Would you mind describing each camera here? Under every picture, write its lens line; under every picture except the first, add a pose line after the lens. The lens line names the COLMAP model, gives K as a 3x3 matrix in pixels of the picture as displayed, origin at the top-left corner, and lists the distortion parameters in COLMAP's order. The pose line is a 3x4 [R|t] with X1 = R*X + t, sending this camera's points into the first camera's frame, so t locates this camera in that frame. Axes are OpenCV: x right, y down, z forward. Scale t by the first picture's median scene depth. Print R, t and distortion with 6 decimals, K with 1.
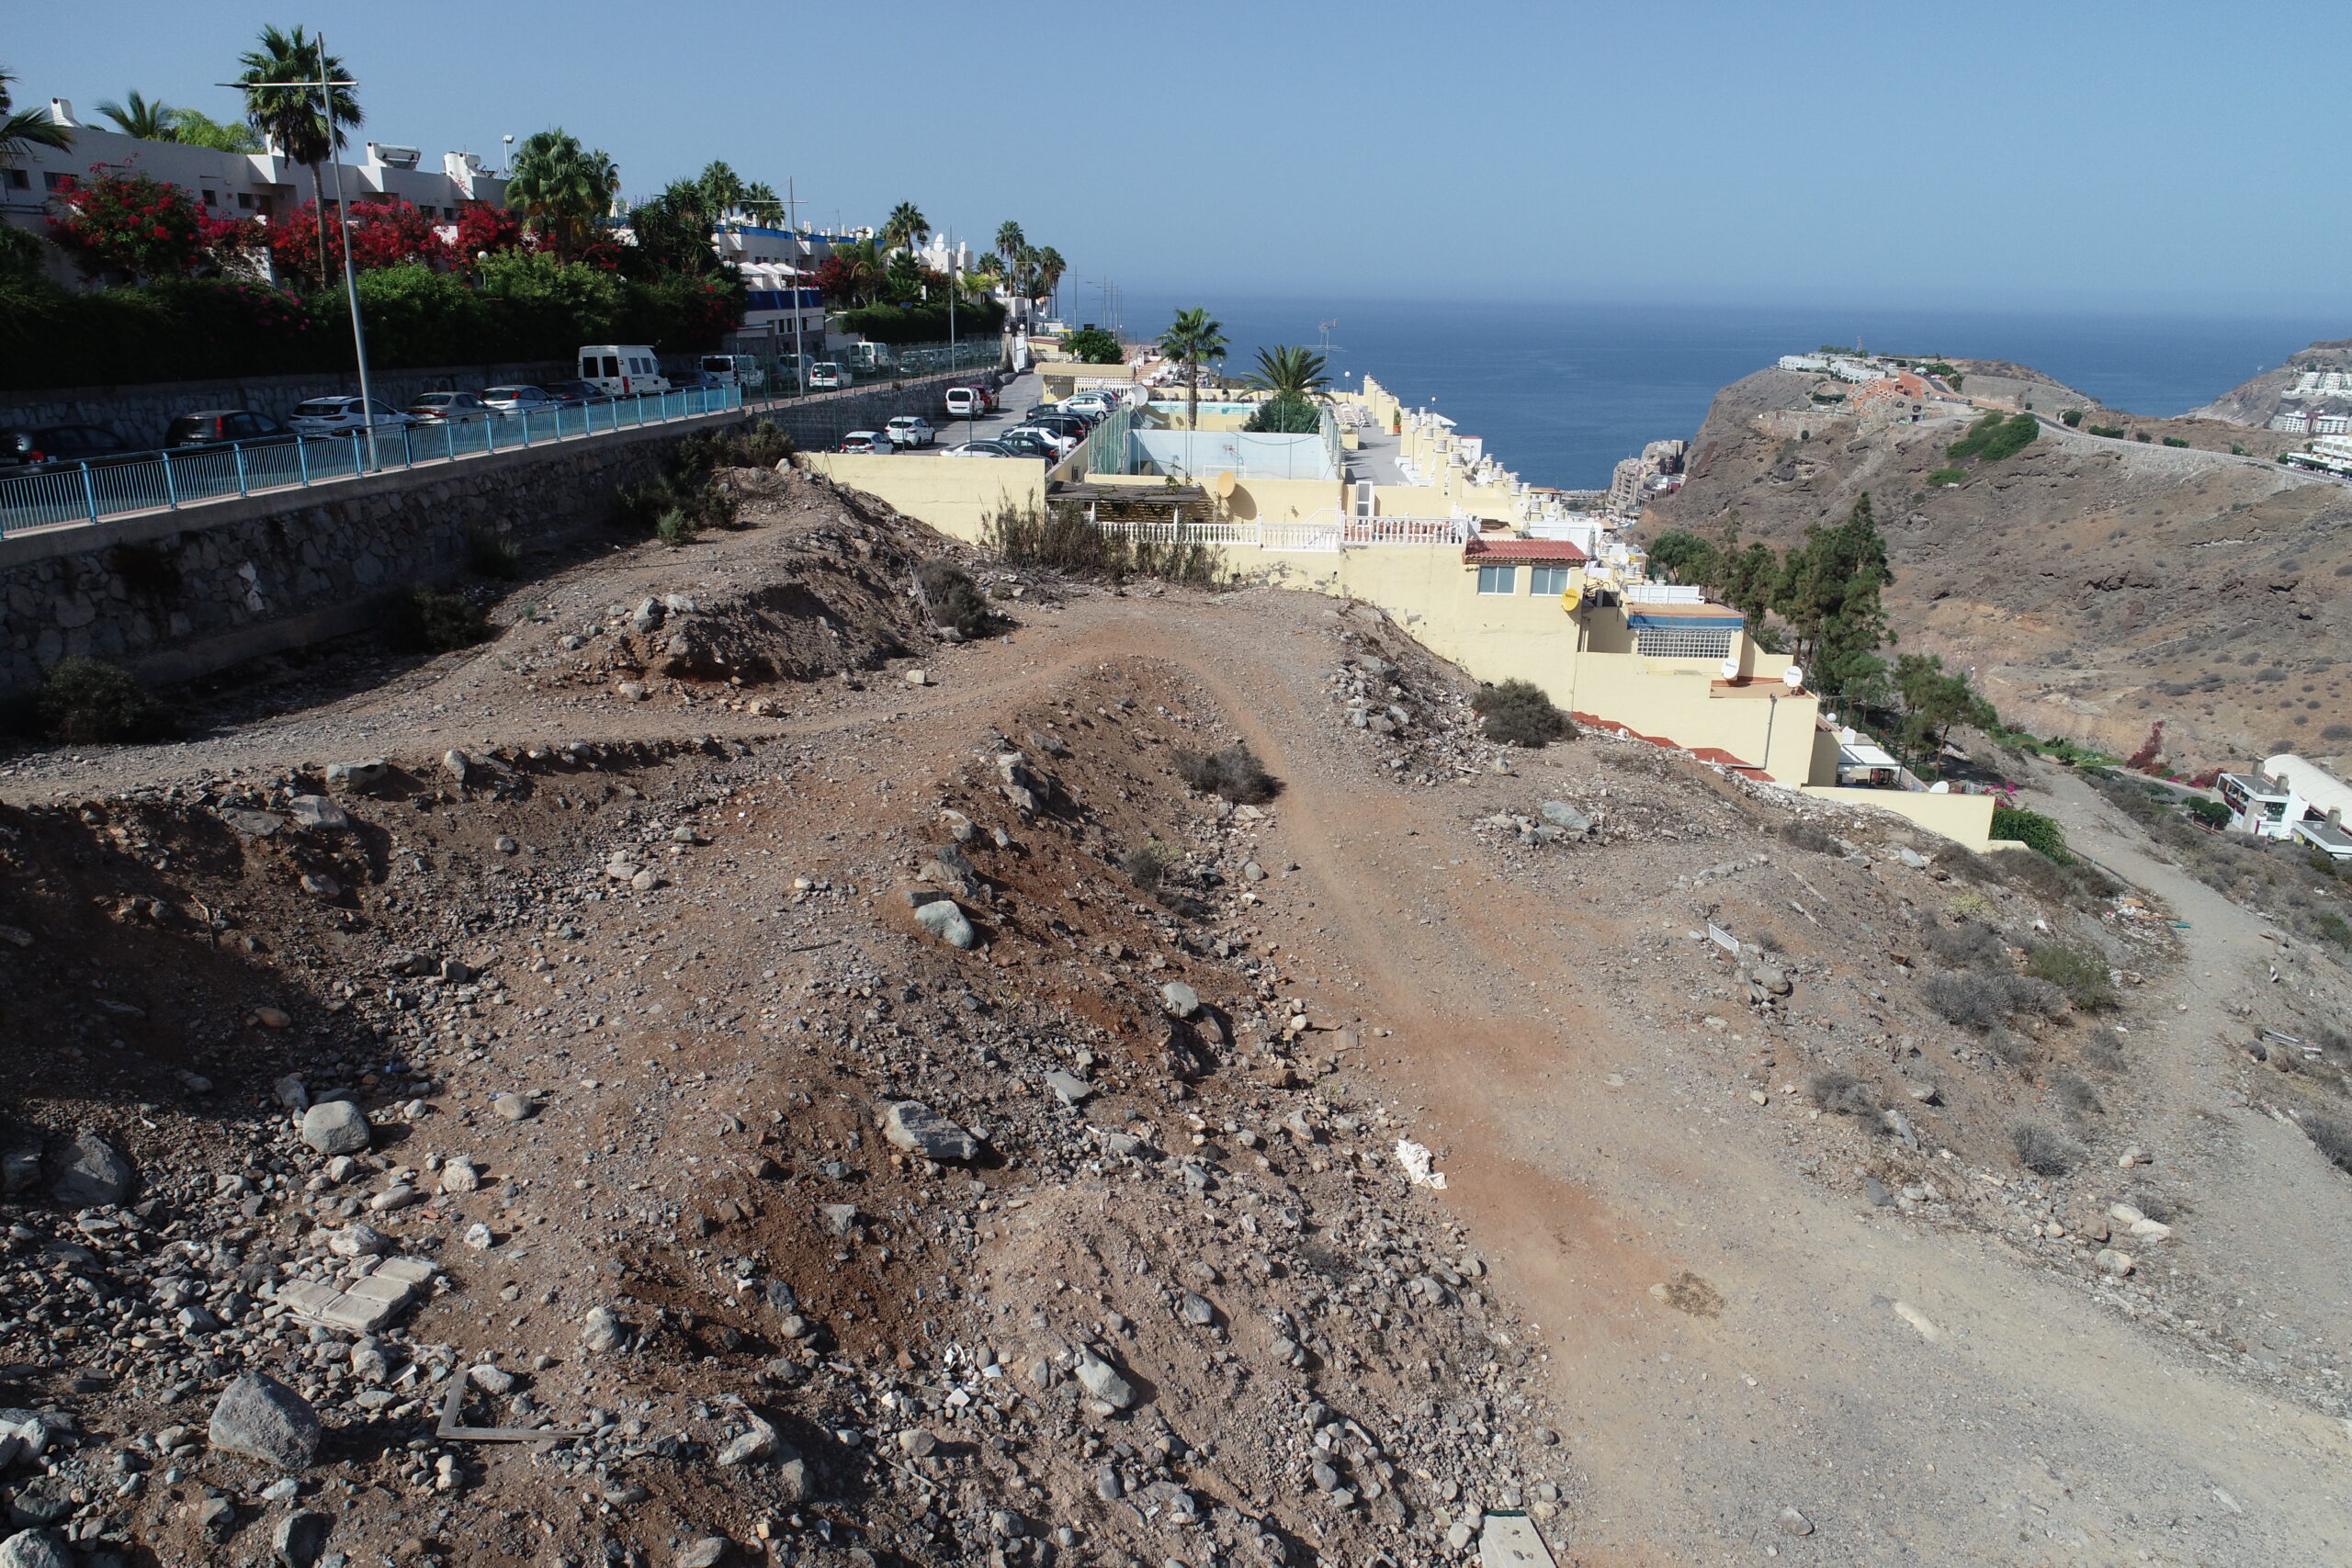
lens RADIAL K [[1570.2, 0, 1176.8], [0, 1570.2, 797.9], [0, 0, 1]] dist [-0.003272, 0.000621]
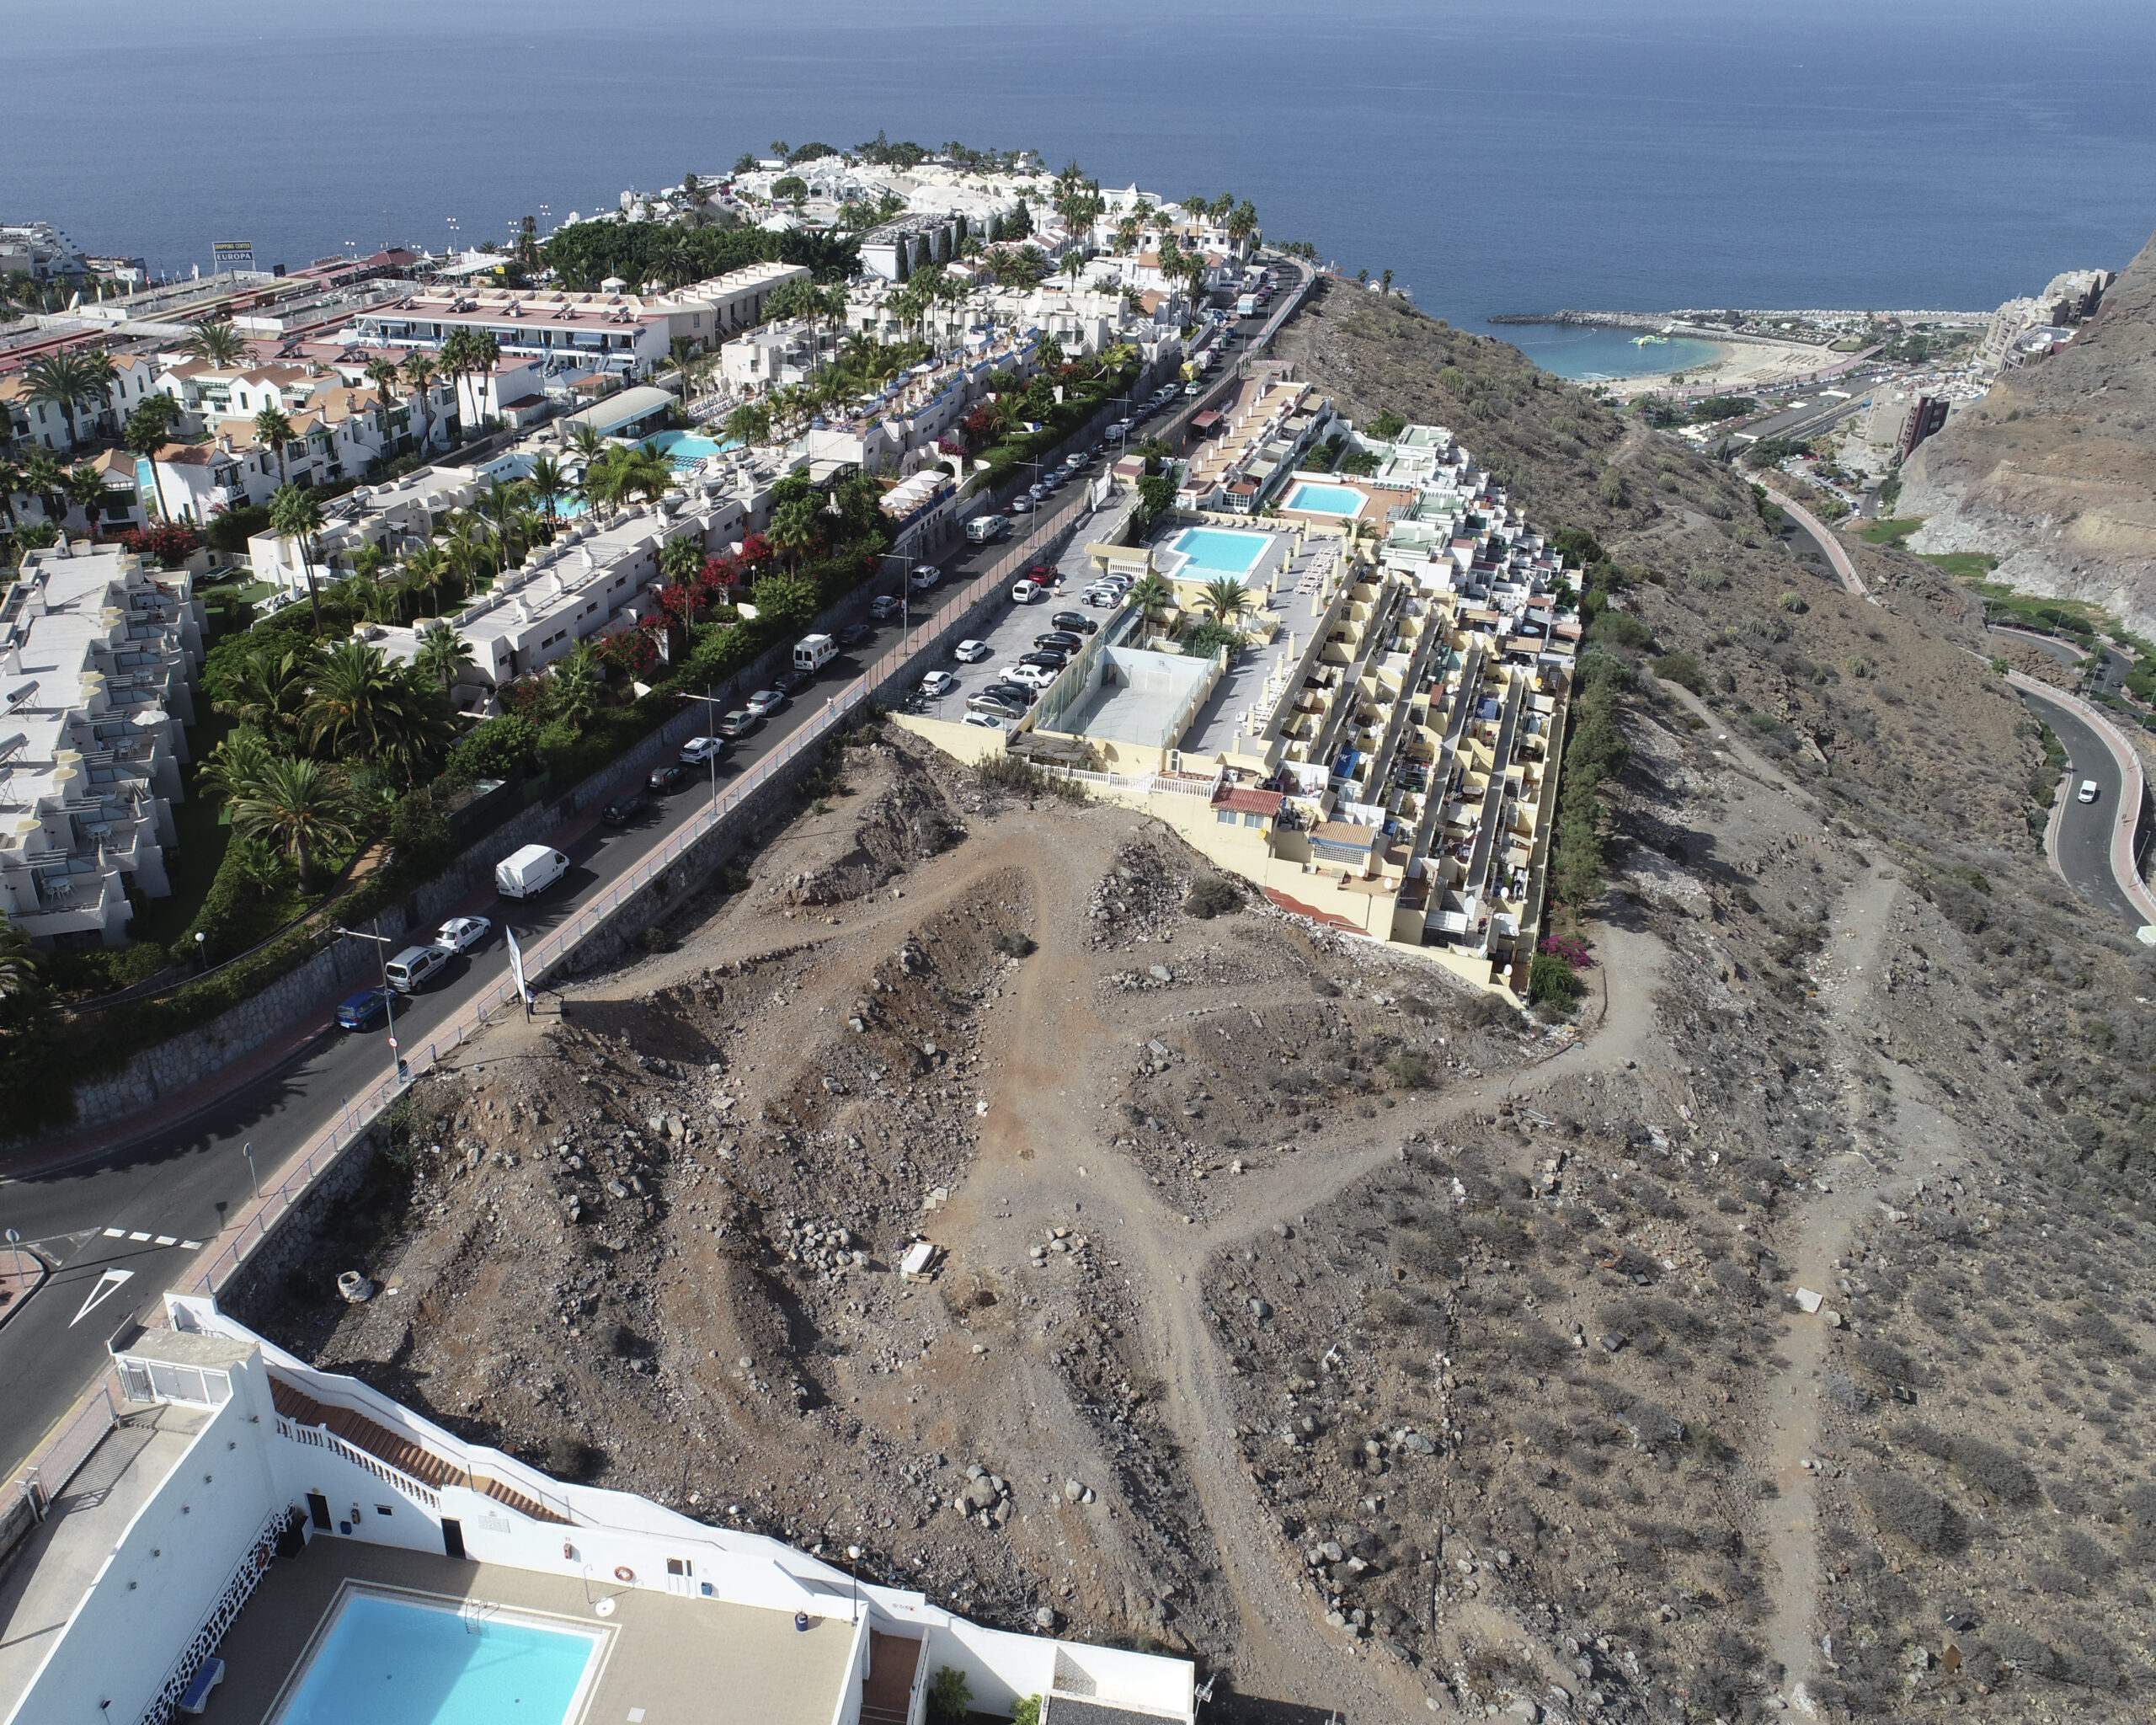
lens RADIAL K [[1735.3, 0, 907.4], [0, 1735.3, 867.7], [0, 0, 1]] dist [0.000359, -0.004611]
pose [[0.950276, 0.132740, -0.281700, 0.575439], [-0.086569, 0.981550, 0.170488, -0.534302], [0.299133, -0.137624, 0.944234, -1.497202]]
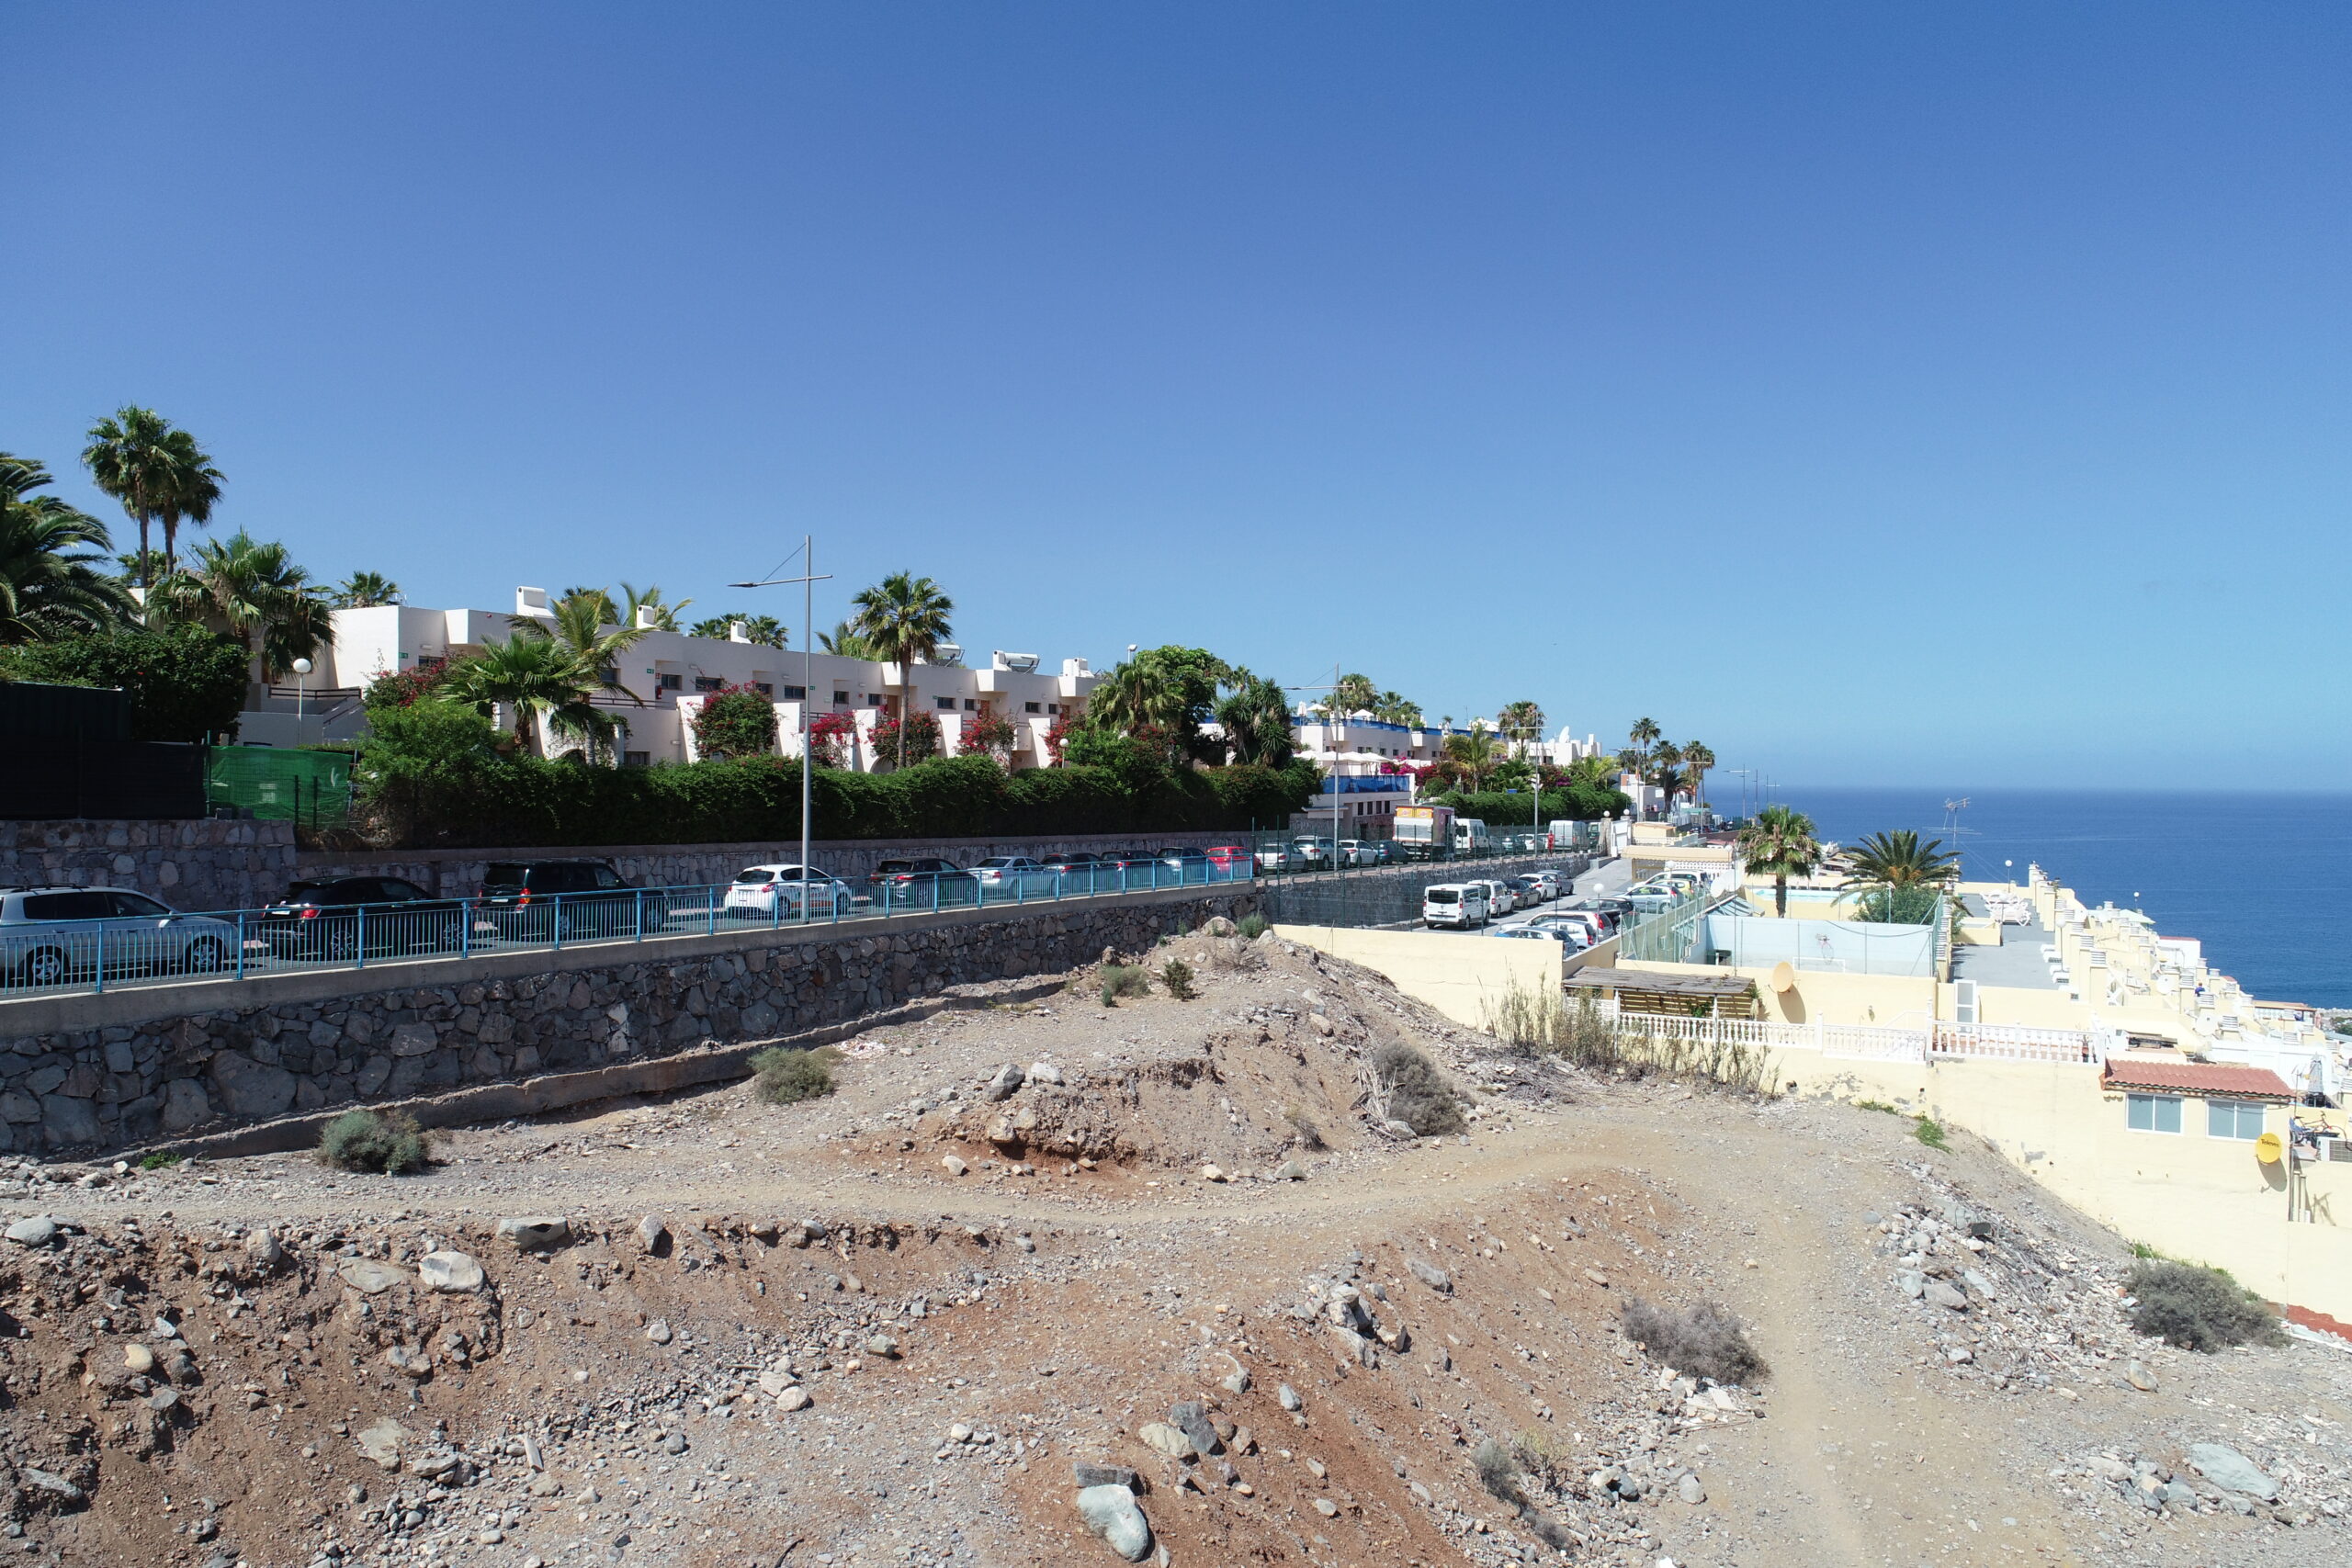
lens RADIAL K [[1570.2, 0, 1176.8], [0, 1570.2, 797.9], [0, 0, 1]] dist [-0.003272, 0.000621]
pose [[0.915456, -0.005030, -0.402388, 0.099468], [-0.116538, 0.953761, -0.277054, -0.023900], [0.385175, 0.300524, 0.872540, 0.132755]]
